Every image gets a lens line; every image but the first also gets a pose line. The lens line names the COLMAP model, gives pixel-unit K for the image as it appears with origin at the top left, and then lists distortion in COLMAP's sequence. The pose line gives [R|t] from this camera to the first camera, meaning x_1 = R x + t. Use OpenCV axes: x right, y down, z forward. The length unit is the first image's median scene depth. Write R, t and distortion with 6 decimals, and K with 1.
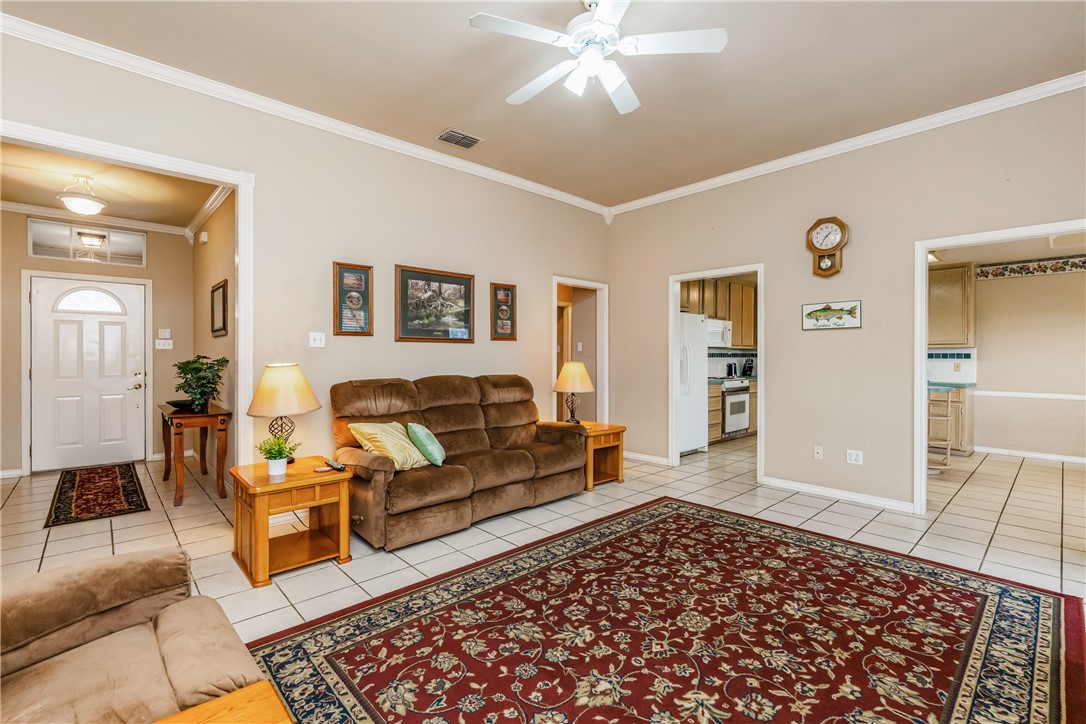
lens RADIAL K [[480.9, 0, 537.1], [0, 480.9, 359.5], [0, 0, 1]] dist [-0.005484, 0.001281]
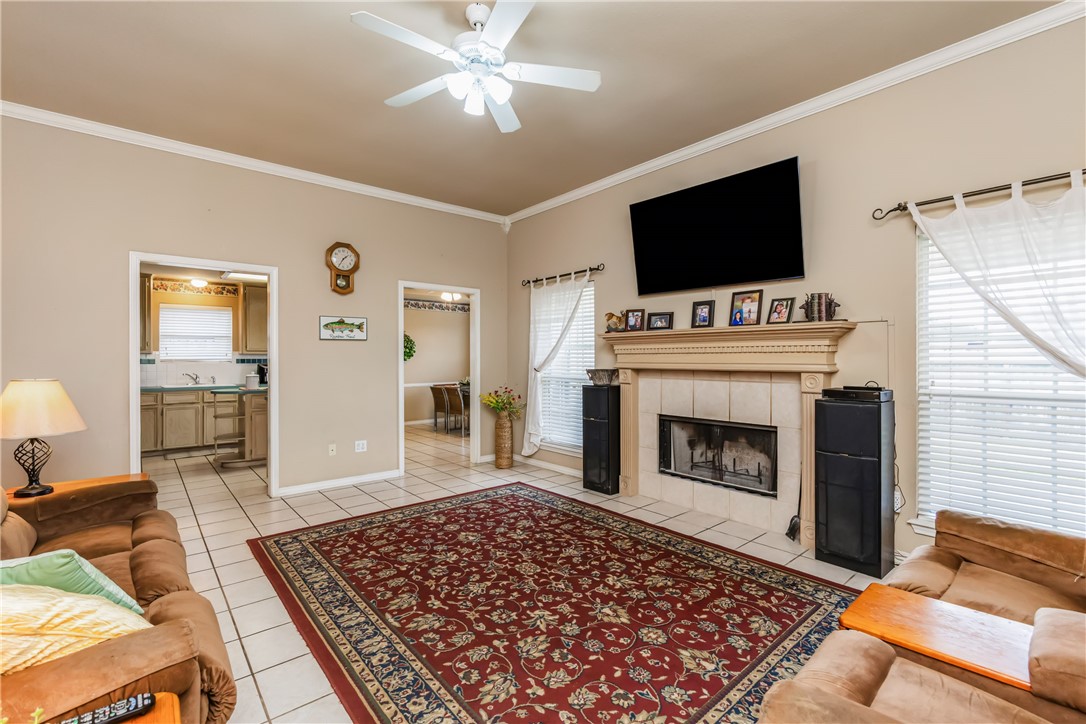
lens RADIAL K [[480.9, 0, 540.3], [0, 480.9, 364.1], [0, 0, 1]] dist [-0.005484, 0.001281]
pose [[0.034701, -0.016505, 0.999261, -0.785562], [0.010271, 0.999817, 0.016158, -0.029017], [-0.999345, 0.009703, 0.034864, 0.730706]]
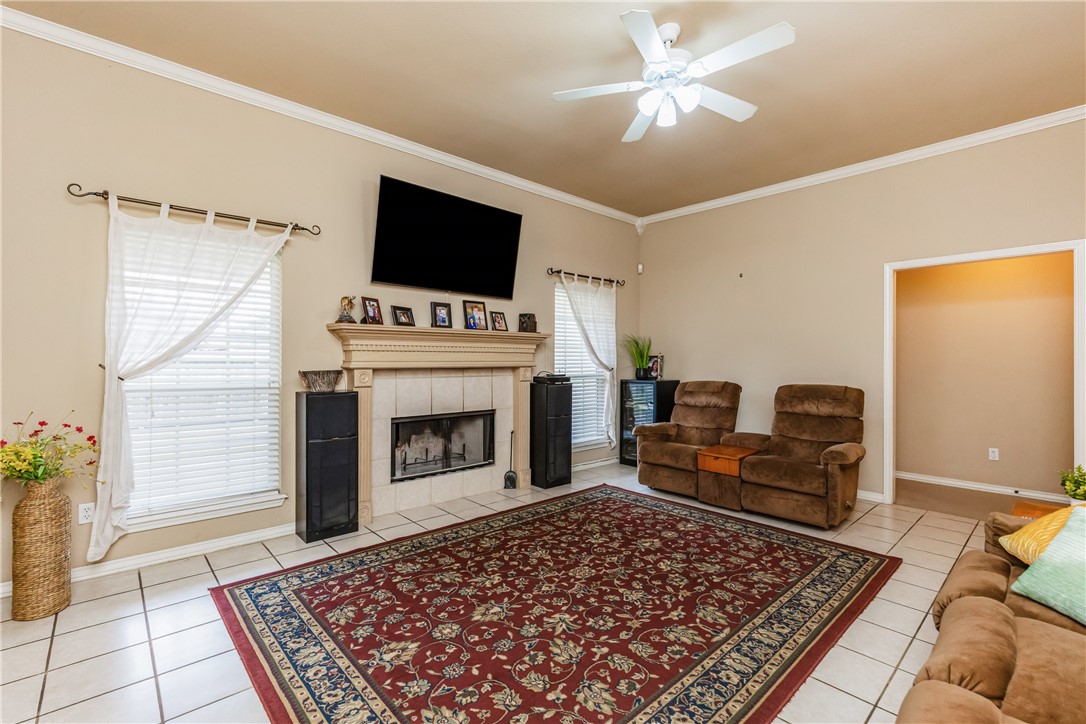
lens RADIAL K [[480.9, 0, 544.1], [0, 480.9, 351.0], [0, 0, 1]] dist [-0.005484, 0.001281]
pose [[-0.999932, -0.005273, -0.010362, 0.354518], [-0.005171, 0.999938, -0.009824, -0.022508], [0.010413, -0.009769, -0.999898, 1.821956]]
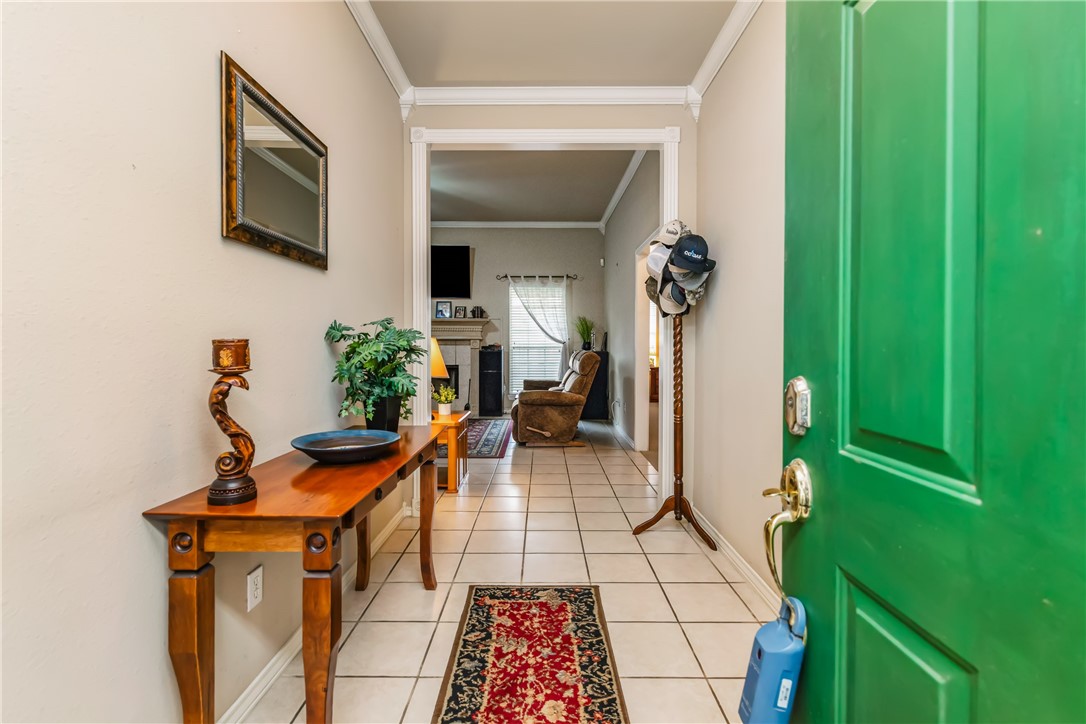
lens RADIAL K [[480.9, 0, 544.0], [0, 480.9, 368.9], [0, 0, 1]] dist [-0.005484, 0.001281]
pose [[-0.742554, -0.008460, 0.669732, -1.719113], [-0.001479, 0.999939, 0.010991, 0.152454], [-0.669784, 0.007171, -0.742521, 1.881598]]
